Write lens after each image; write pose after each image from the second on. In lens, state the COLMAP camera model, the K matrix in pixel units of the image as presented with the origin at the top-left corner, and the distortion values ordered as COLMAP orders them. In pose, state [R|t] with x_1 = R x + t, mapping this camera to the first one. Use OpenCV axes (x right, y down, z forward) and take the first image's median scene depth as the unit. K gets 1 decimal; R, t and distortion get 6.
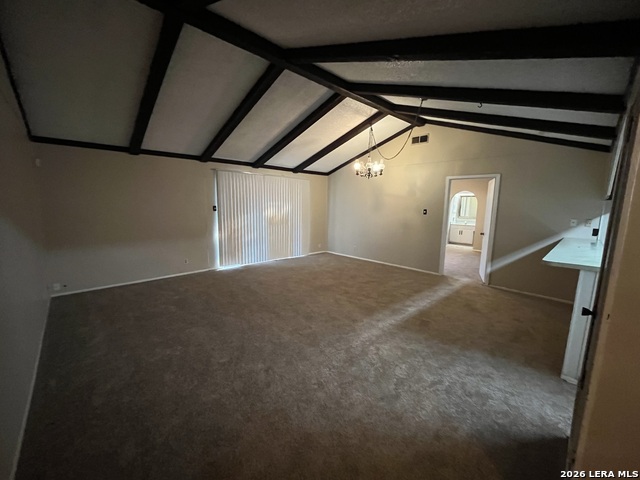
lens RADIAL K [[259.8, 0, 318.8], [0, 259.8, 238.8], [0, 0, 1]] dist [-0.000872, -0.000727]
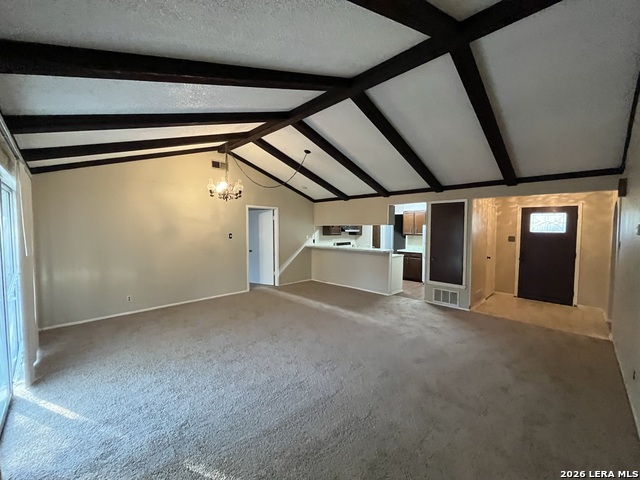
lens RADIAL K [[259.8, 0, 320.4], [0, 259.8, 238.3], [0, 0, 1]] dist [-0.000872, -0.000727]
pose [[-0.027153, -0.053423, 0.998203, -0.936156], [0.137318, 0.988905, 0.056660, -0.153093], [-0.990155, 0.138610, -0.019516, 0.981584]]
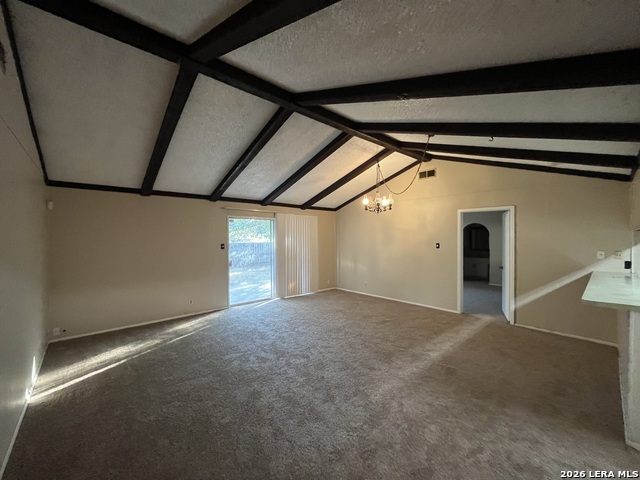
lens RADIAL K [[259.8, 0, 318.5], [0, 259.8, 239.2], [0, 0, 1]] dist [-0.000872, -0.000727]
pose [[0.999456, -0.019186, -0.026823, -0.011437], [0.015546, 0.991409, -0.129868, -0.013516], [0.029084, 0.129380, 0.991168, 0.038346]]
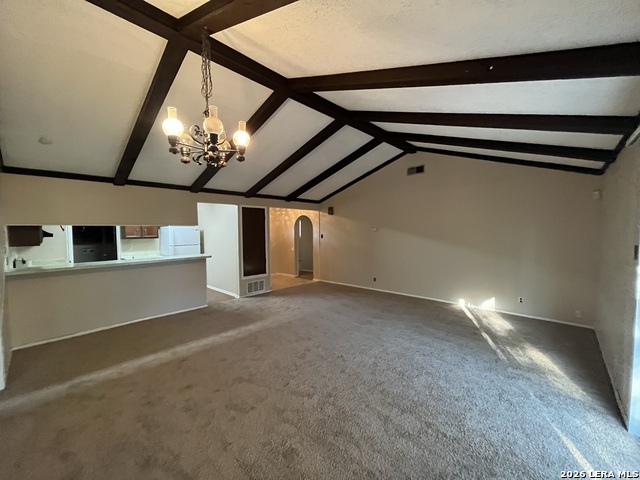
lens RADIAL K [[259.8, 0, 321.1], [0, 259.8, 238.3], [0, 0, 1]] dist [-0.000872, -0.000727]
pose [[-0.998138, -0.007940, -0.060485, 0.062984], [-0.018548, 0.984055, 0.176894, -0.273160], [0.058116, 0.177687, -0.982370, 1.895886]]
